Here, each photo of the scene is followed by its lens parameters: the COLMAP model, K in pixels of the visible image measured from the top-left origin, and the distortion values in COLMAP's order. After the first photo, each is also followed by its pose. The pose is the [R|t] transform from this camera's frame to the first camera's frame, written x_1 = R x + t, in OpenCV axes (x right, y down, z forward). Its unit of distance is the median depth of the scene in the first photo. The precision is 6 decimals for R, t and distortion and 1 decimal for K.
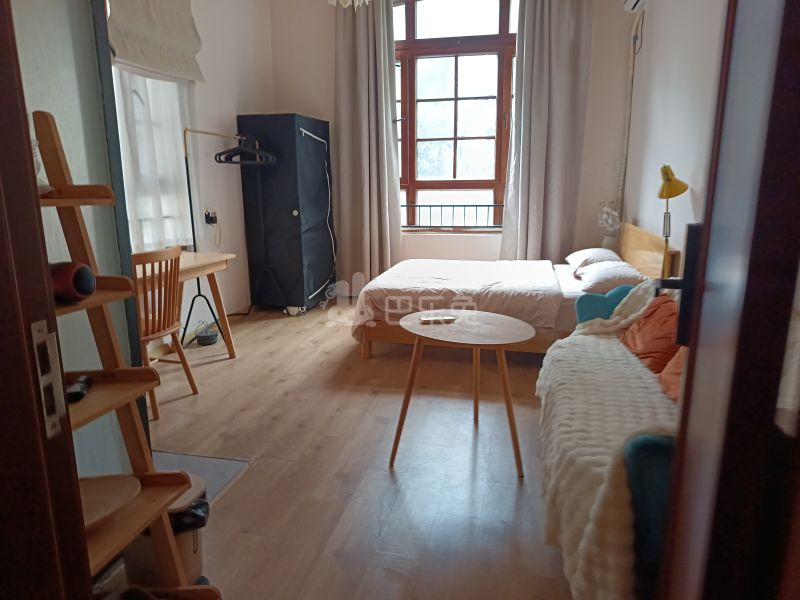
lens RADIAL K [[550.7, 0, 403.5], [0, 550.7, 296.6], [0, 0, 1]] dist [0.037930, -0.062393]
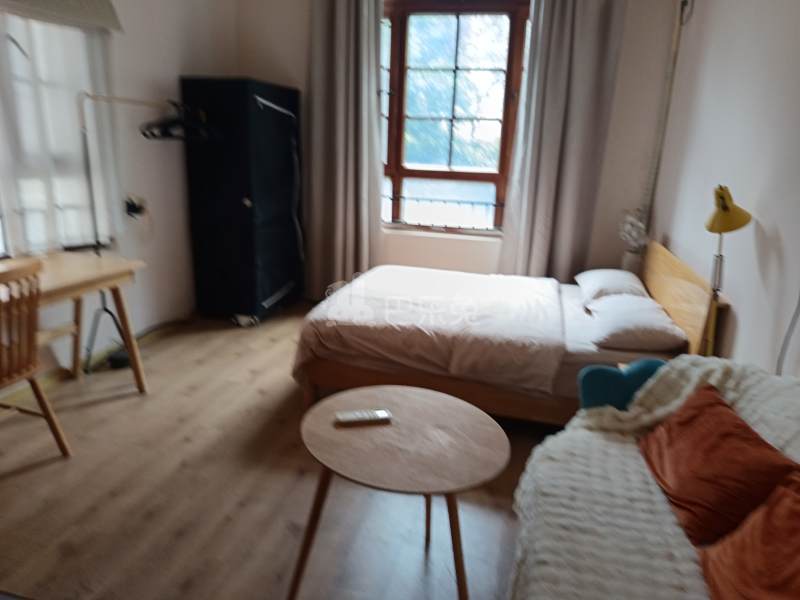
lens RADIAL K [[557.5, 0, 407.5], [0, 557.5, 300.3], [0, 0, 1]] dist [0.023165, -0.002323]
pose [[0.998345, 0.056809, -0.008959, 0.061043], [-0.056177, 0.996643, 0.059550, -0.079212], [0.012312, -0.058948, 0.998185, 0.191007]]
